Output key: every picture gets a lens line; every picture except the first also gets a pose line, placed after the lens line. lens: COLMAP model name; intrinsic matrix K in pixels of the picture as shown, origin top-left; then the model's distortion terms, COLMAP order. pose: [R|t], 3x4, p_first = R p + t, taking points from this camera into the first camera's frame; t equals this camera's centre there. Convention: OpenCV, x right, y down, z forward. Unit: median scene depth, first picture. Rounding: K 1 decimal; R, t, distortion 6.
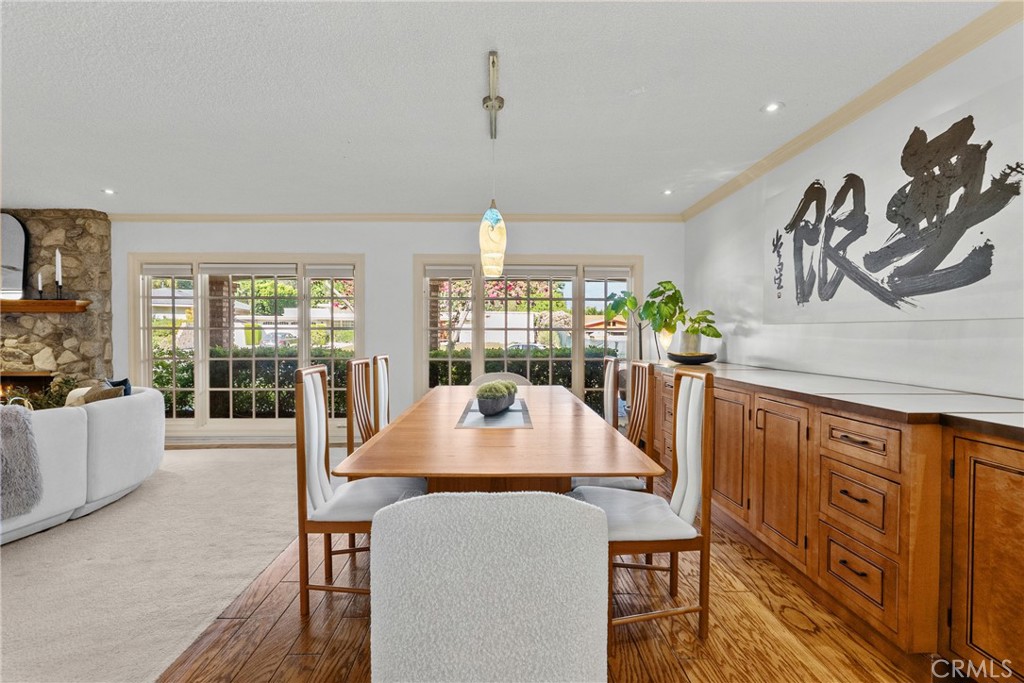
lens RADIAL K [[462.5, 0, 512.0], [0, 462.5, 341.5], [0, 0, 1]] dist [-0.000512, -0.000032]
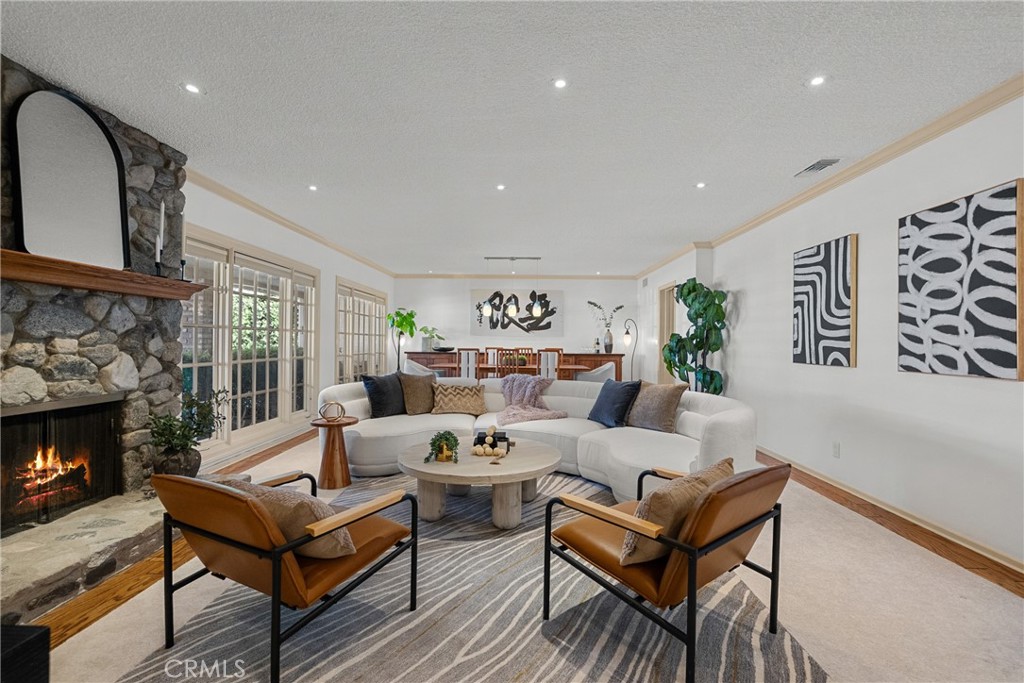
lens RADIAL K [[467.2, 0, 512.1], [0, 467.2, 348.5], [0, 0, 1]] dist [-0.000609, 0.000120]
pose [[0.054147, -0.015867, 0.998407, -2.358042], [-0.000582, 0.999873, 0.015922, -0.003522], [-0.998533, -0.001443, 0.054131, 0.679077]]
